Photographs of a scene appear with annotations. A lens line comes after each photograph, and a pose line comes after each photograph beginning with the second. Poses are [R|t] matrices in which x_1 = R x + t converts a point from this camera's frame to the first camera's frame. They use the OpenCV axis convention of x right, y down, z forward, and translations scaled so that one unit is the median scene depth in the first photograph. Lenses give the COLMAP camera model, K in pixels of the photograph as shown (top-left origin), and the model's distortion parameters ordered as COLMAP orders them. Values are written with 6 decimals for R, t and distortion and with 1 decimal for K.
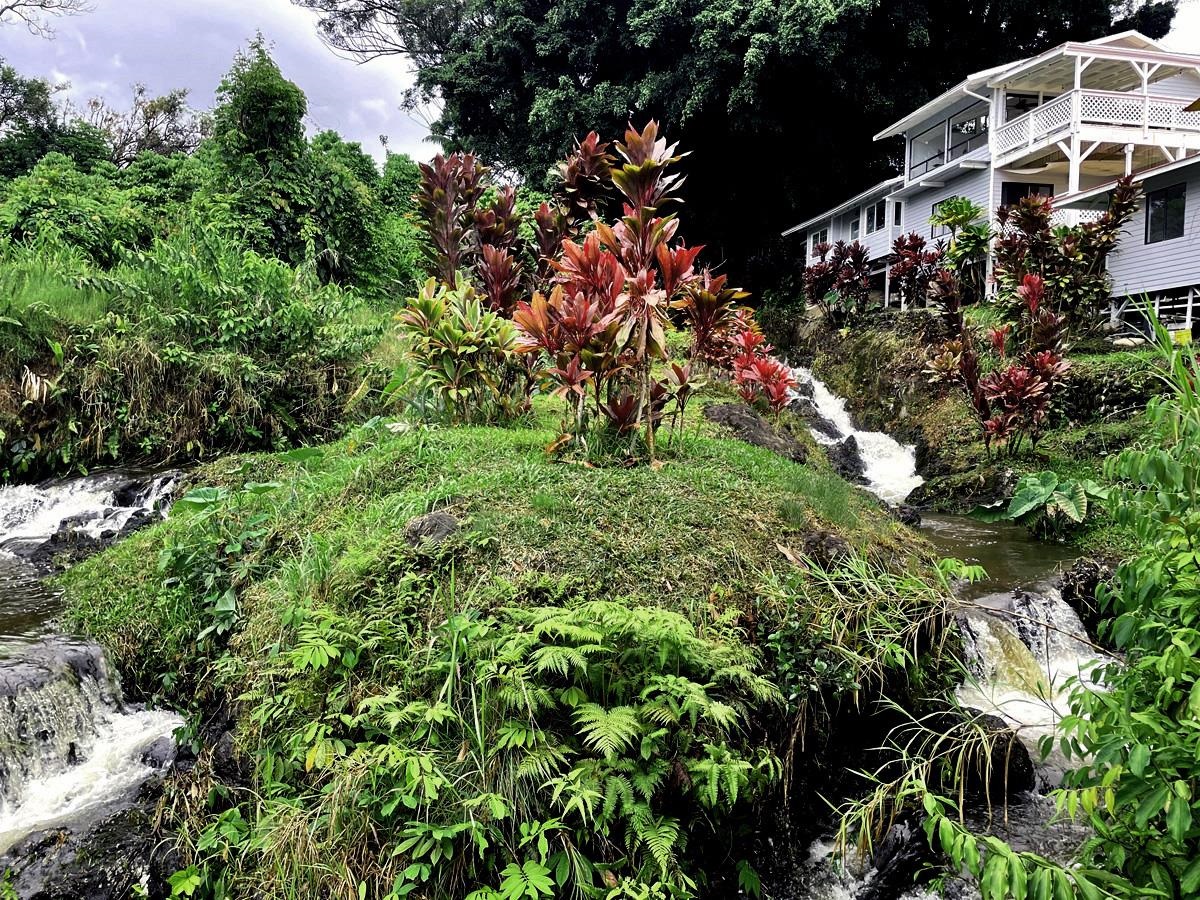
lens RADIAL K [[901.0, 0, 600.0], [0, 901.0, 450.0], [0, 0, 1]] dist [-0.004389, -0.005268]
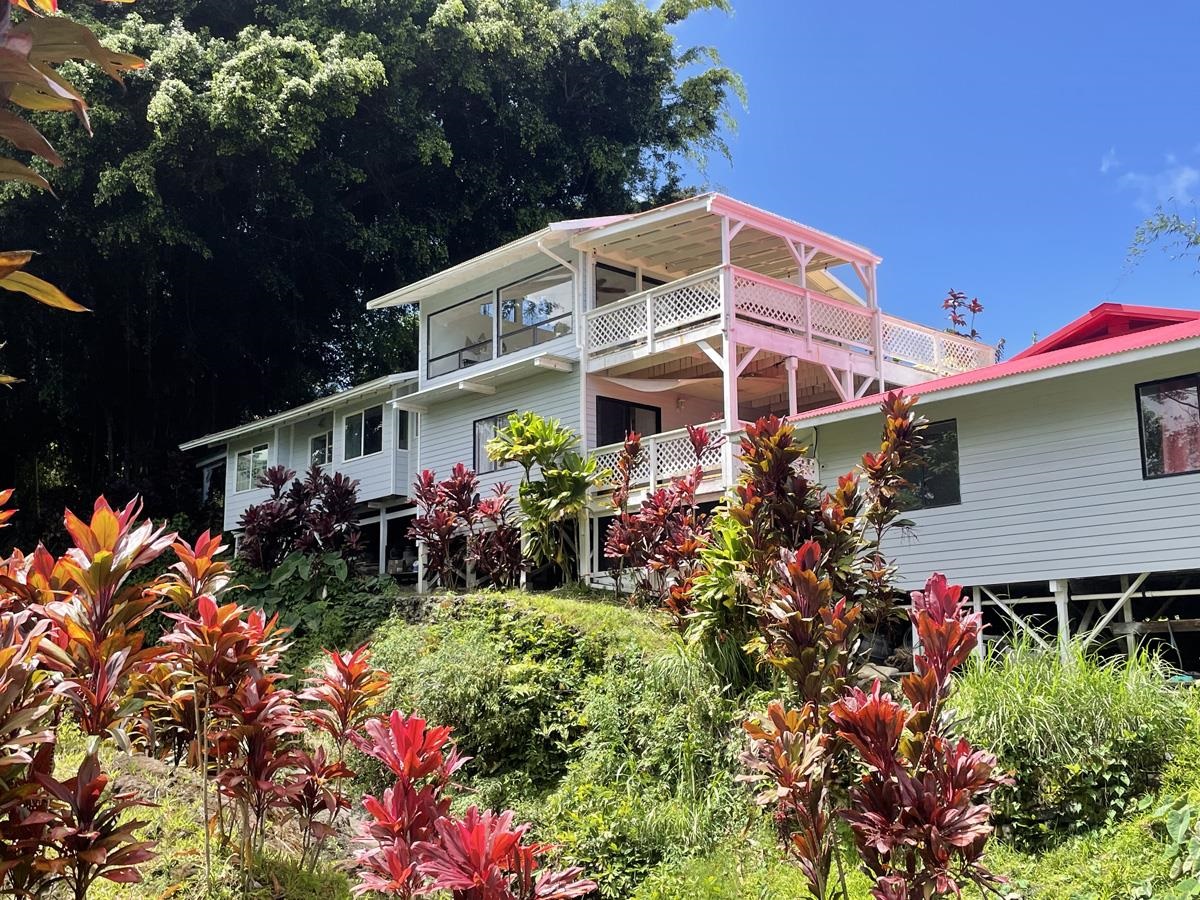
lens RADIAL K [[1277.2, 0, 600.0], [0, 1277.2, 450.0], [0, 0, 1]] dist [0.384804, 0.002232]
pose [[0.849617, 0.080783, 0.521177, -0.011481], [0.044747, 0.973595, -0.223853, -0.061600], [-0.525499, 0.213510, 0.823568, 0.271490]]
